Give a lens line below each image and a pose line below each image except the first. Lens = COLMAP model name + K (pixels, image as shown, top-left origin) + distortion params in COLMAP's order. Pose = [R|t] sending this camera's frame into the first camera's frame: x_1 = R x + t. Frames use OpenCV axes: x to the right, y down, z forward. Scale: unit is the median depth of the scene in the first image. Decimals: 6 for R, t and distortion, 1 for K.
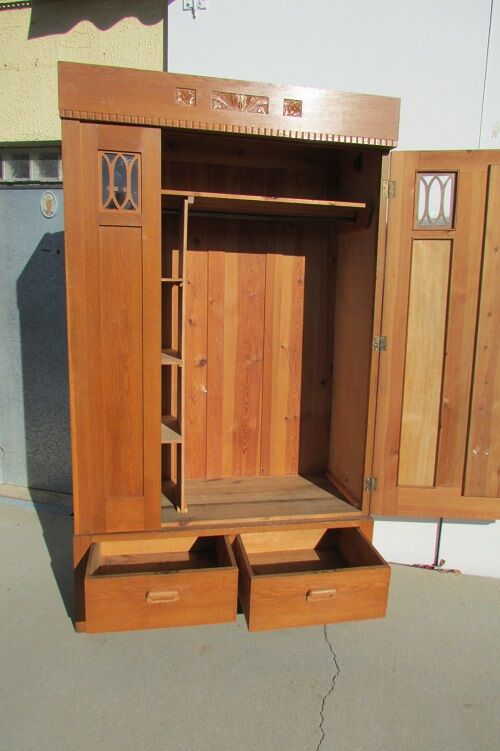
lens RADIAL K [[552.7, 0, 251.4], [0, 552.7, 377.8], [0, 0, 1]] dist [-0.008848, -0.005315]
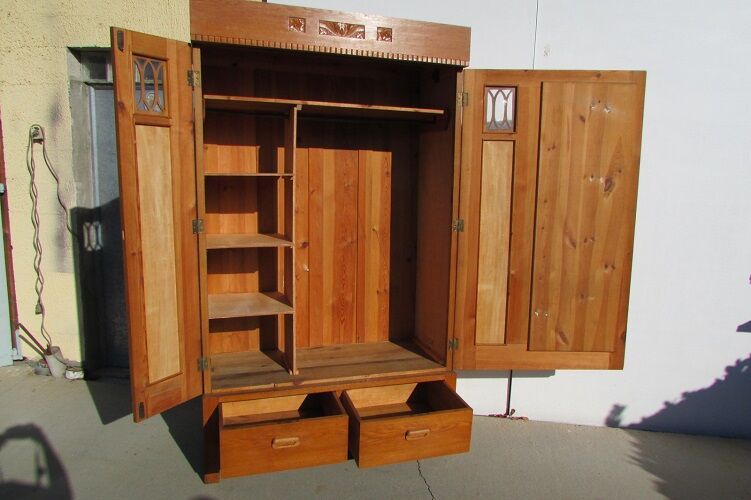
lens RADIAL K [[552.7, 0, 374.5], [0, 552.7, 248.9], [0, 0, 1]] dist [-0.008848, -0.005315]
pose [[0.994790, -0.020450, 0.099877, -0.070593], [0.022238, 0.999611, -0.016827, 0.004035], [-0.099494, 0.018961, 0.994857, -0.180612]]
